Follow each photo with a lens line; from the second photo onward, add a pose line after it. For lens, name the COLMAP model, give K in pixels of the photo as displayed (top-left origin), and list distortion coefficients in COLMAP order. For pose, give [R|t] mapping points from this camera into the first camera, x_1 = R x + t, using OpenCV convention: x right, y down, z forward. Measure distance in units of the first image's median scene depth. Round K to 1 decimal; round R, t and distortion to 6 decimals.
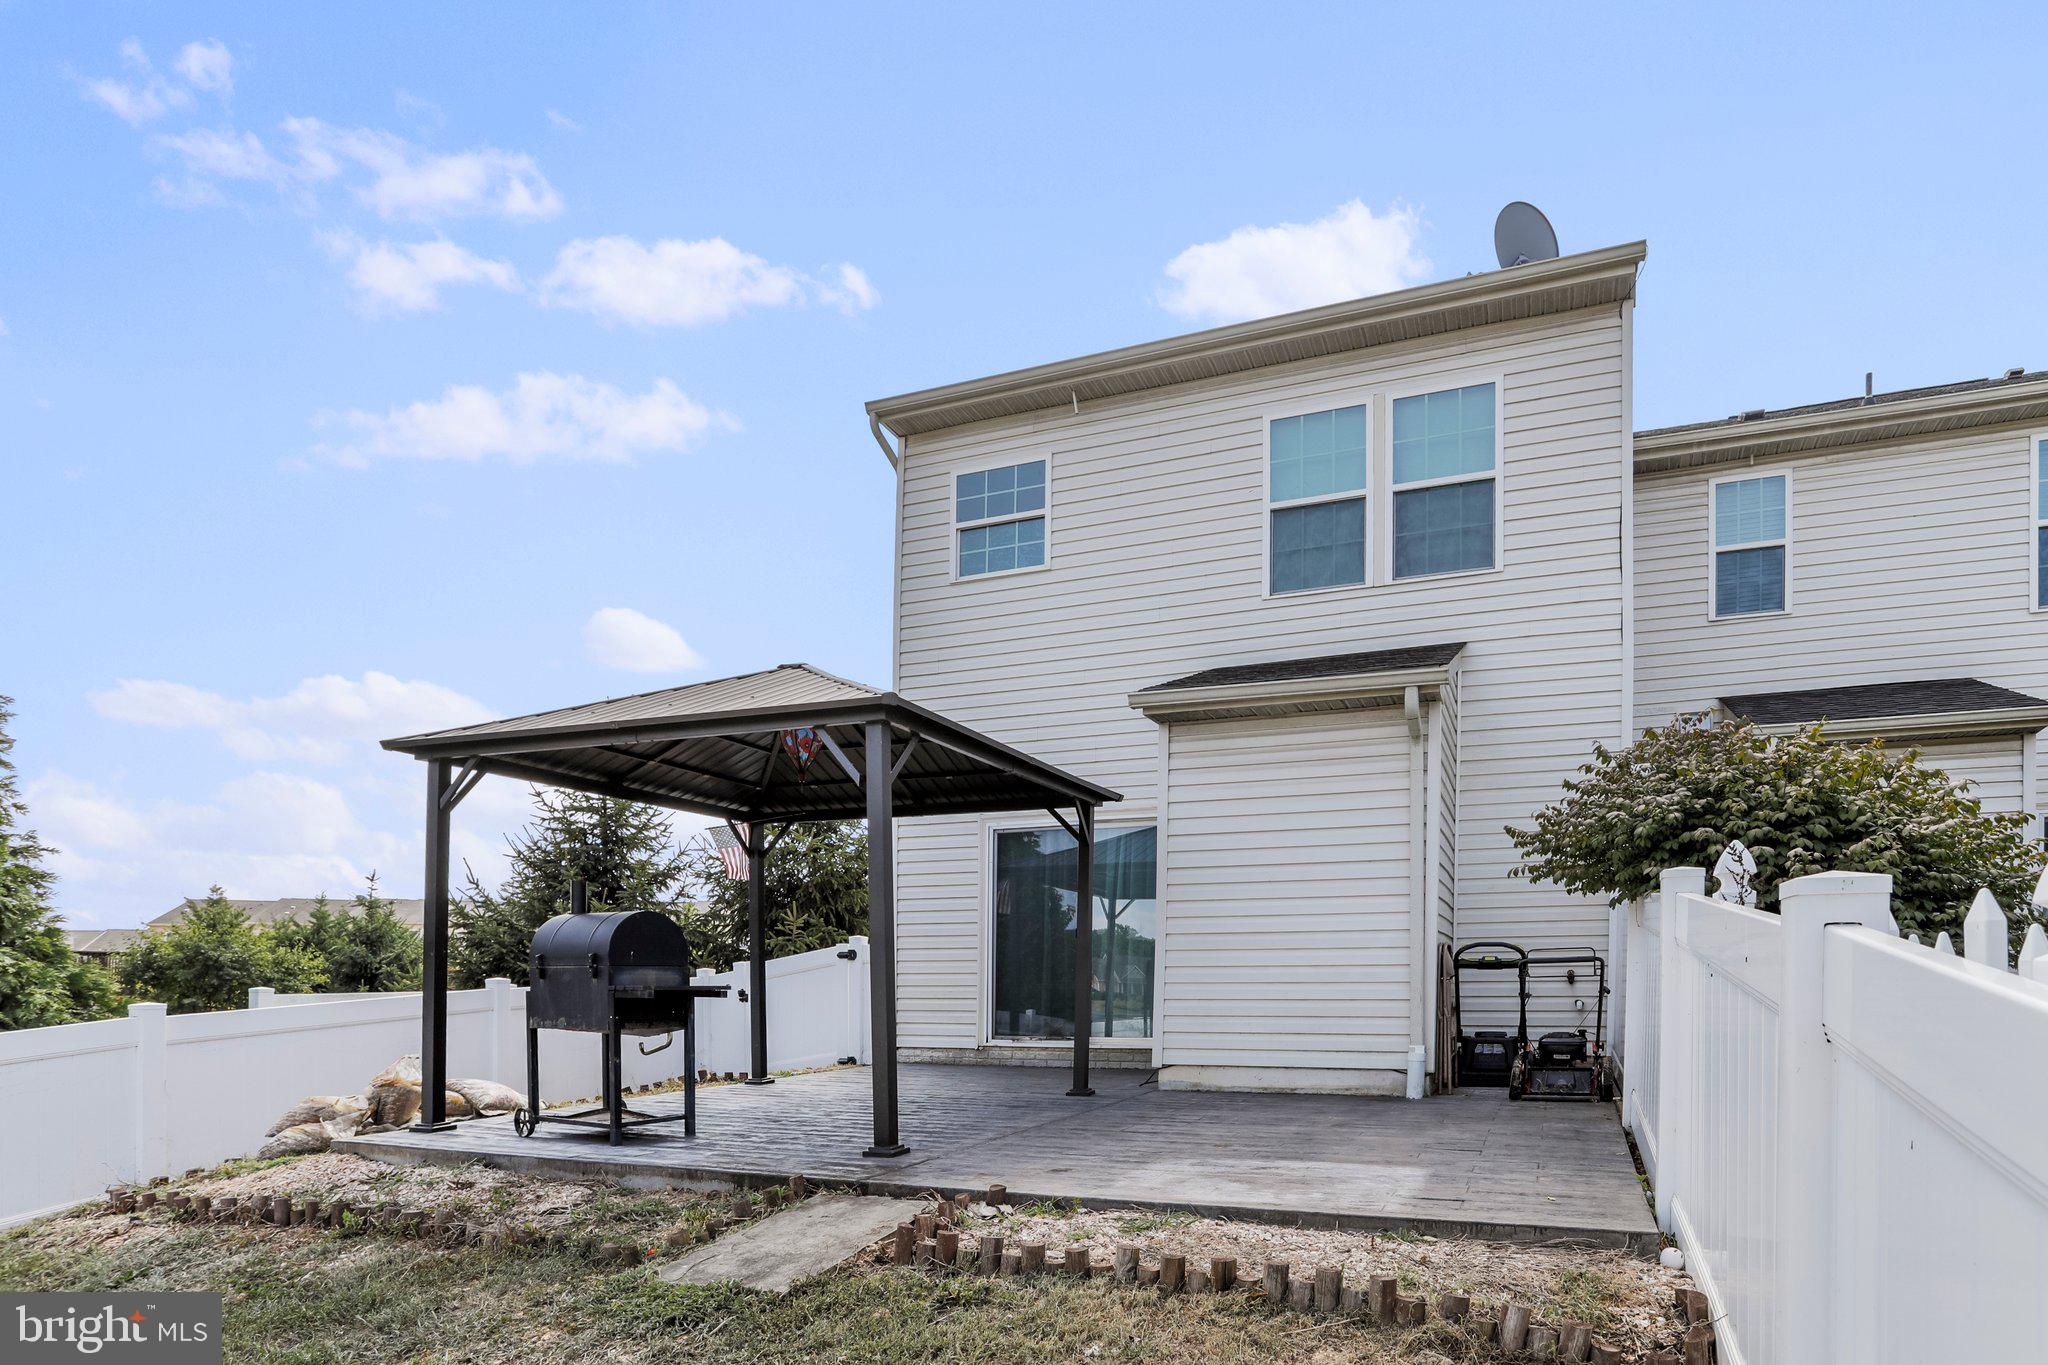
lens RADIAL K [[1002.1, 0, 1024.0], [0, 1002.1, 682.5], [0, 0, 1]] dist [-0.054199, 0.029571]
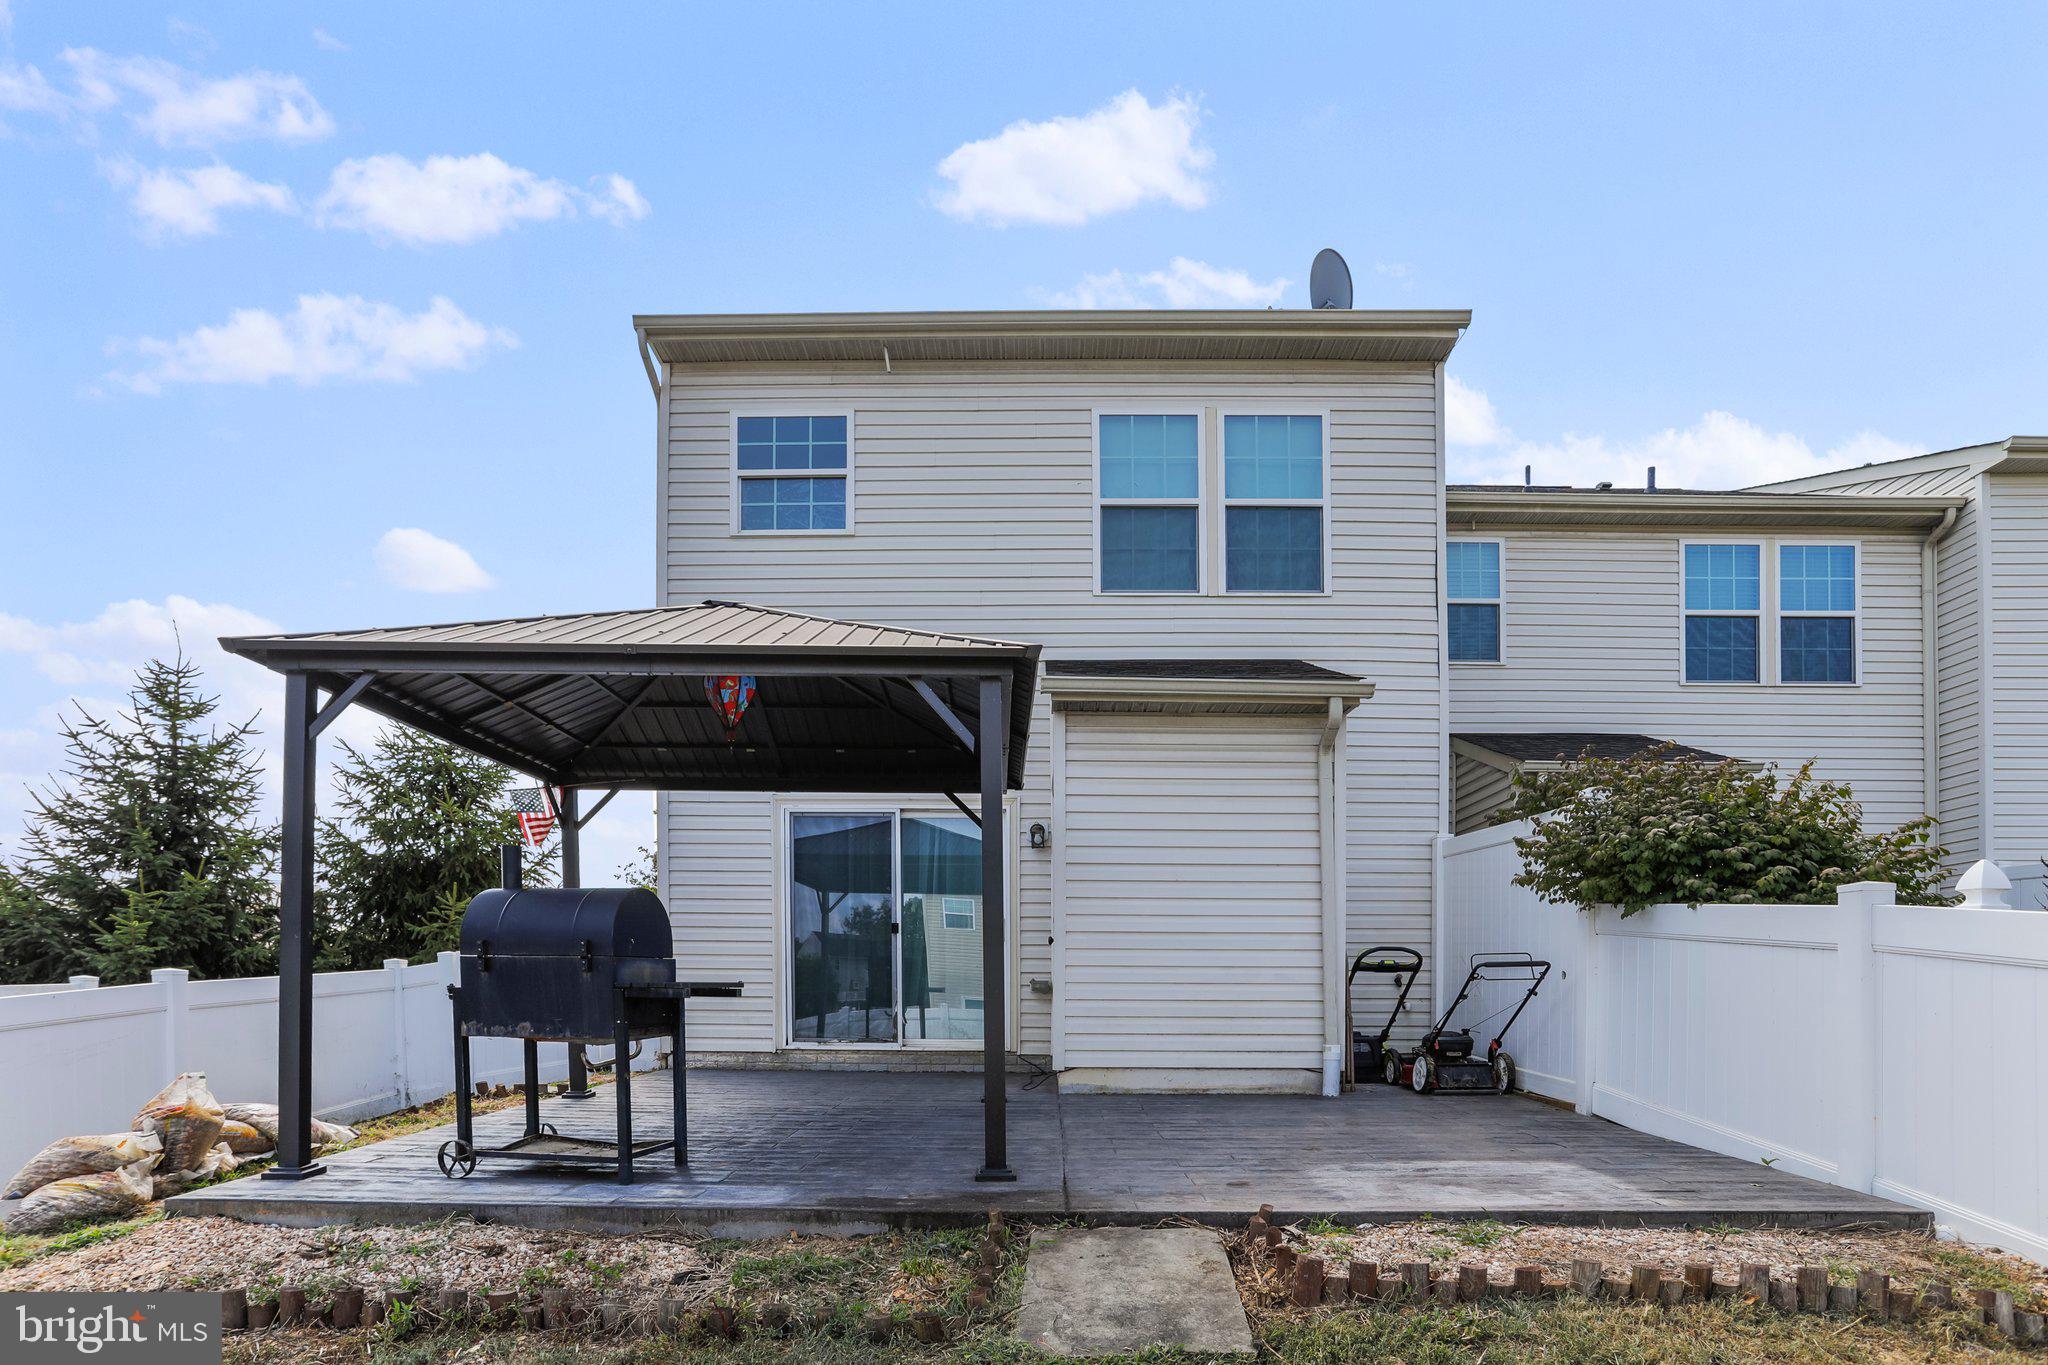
lens RADIAL K [[1036.7, 0, 954.2], [0, 1036.7, 704.0], [0, 0, 1]] dist [-0.051624, 0.026900]
pose [[0.947551, 0.089955, 0.306684, -0.209469], [-0.099122, 0.994971, 0.014414, 0.023722], [-0.303845, -0.044057, 0.951702, 0.075101]]
